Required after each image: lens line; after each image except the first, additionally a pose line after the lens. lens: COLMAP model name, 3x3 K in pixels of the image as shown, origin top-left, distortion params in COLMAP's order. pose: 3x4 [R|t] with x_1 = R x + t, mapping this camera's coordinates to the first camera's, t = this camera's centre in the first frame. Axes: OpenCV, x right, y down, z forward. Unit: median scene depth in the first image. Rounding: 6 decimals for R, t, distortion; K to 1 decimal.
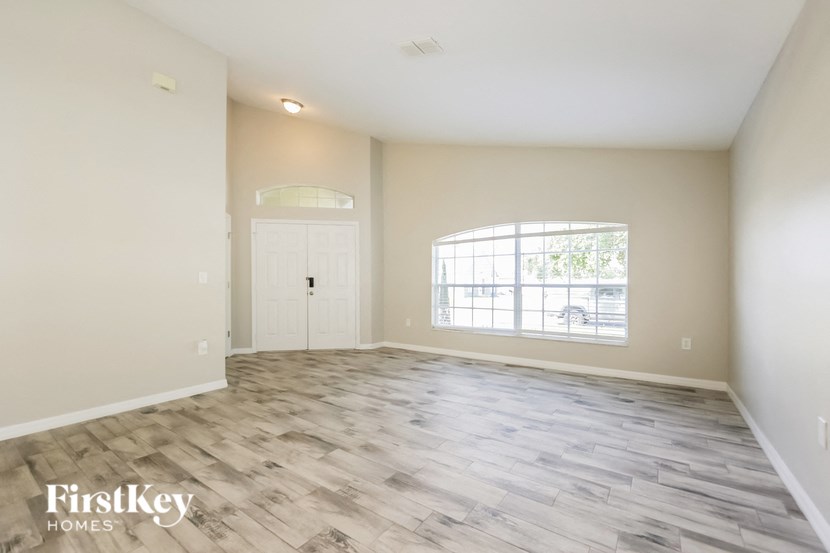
lens RADIAL K [[337.1, 0, 416.9], [0, 337.1, 282.4], [0, 0, 1]] dist [0.000564, 0.000065]
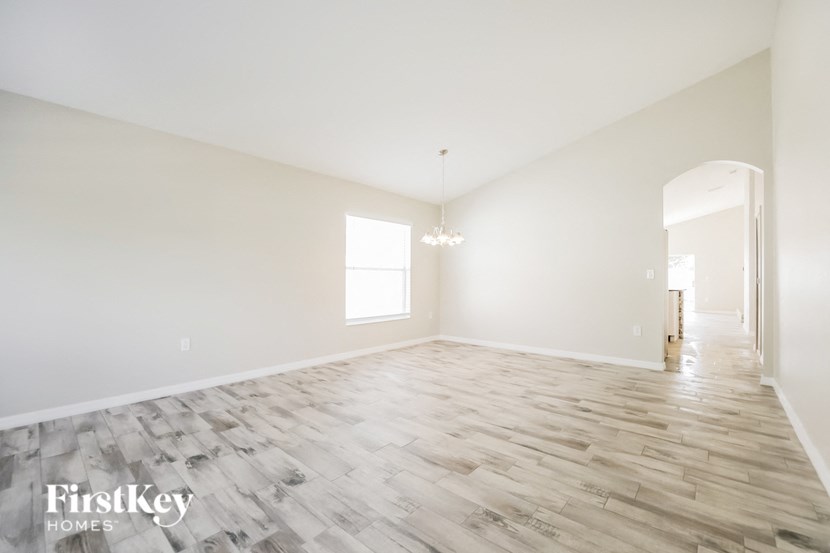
lens RADIAL K [[337.1, 0, 416.9], [0, 337.1, 282.4], [0, 0, 1]] dist [0.000564, 0.000065]
pose [[-0.993744, 0.003525, 0.111623, -0.382110], [0.003619, 0.999993, 0.000635, 0.013784], [-0.111620, 0.001035, -0.993750, 1.938597]]
